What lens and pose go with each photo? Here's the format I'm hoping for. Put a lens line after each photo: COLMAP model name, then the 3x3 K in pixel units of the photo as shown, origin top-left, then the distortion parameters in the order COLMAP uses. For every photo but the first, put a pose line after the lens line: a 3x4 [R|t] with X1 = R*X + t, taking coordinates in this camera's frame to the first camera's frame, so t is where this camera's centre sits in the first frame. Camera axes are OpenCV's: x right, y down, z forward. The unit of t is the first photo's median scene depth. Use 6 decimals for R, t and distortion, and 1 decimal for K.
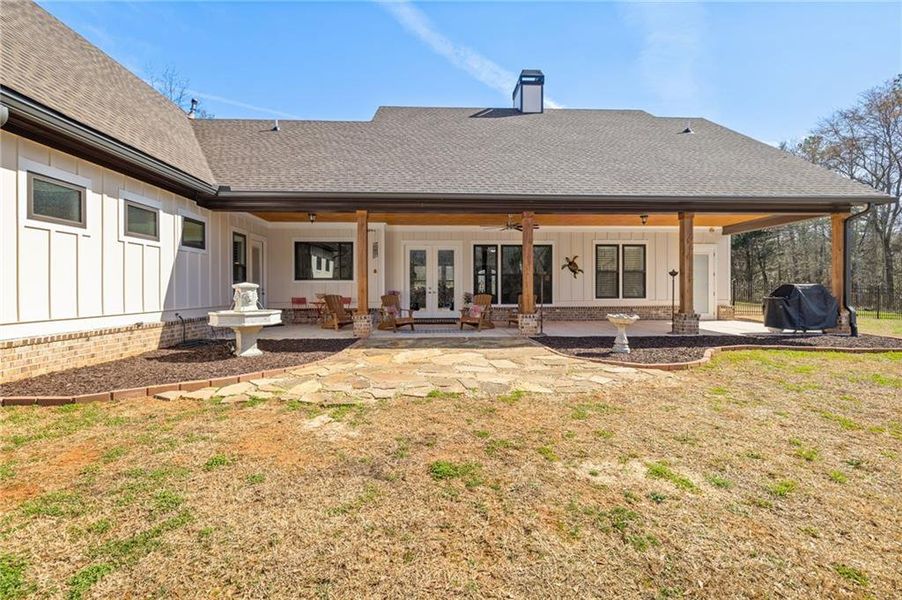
lens RADIAL K [[382.5, 0, 445.8], [0, 382.5, 293.6], [0, 0, 1]] dist [-0.000261, 0.001243]
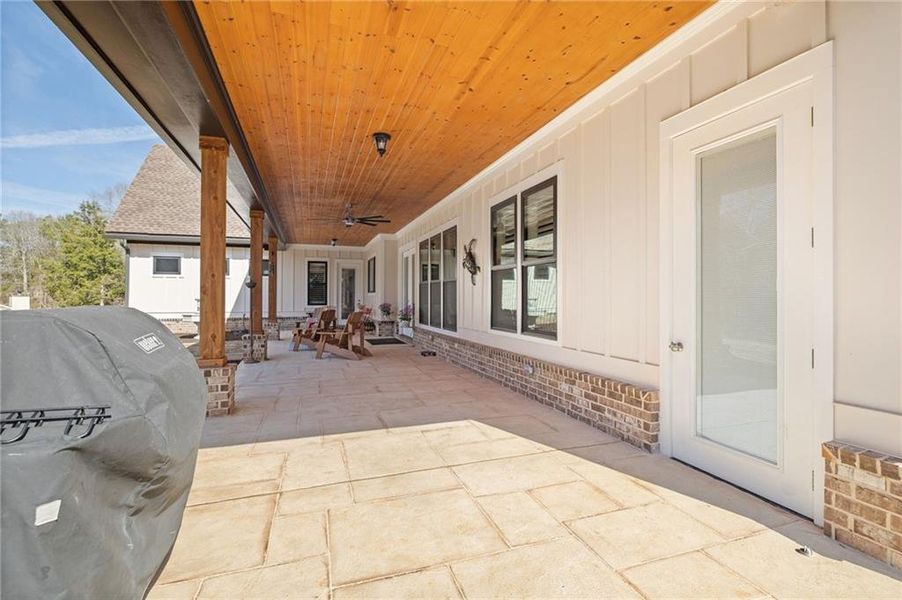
lens RADIAL K [[415.8, 0, 442.8], [0, 415.8, 291.7], [0, 0, 1]] dist [0.002433, 0.000214]
pose [[0.267775, -0.009588, -0.963434, 1.273326], [-0.013146, 0.999821, -0.013604, -0.034323], [0.963392, 0.016308, 0.267601, 1.231710]]
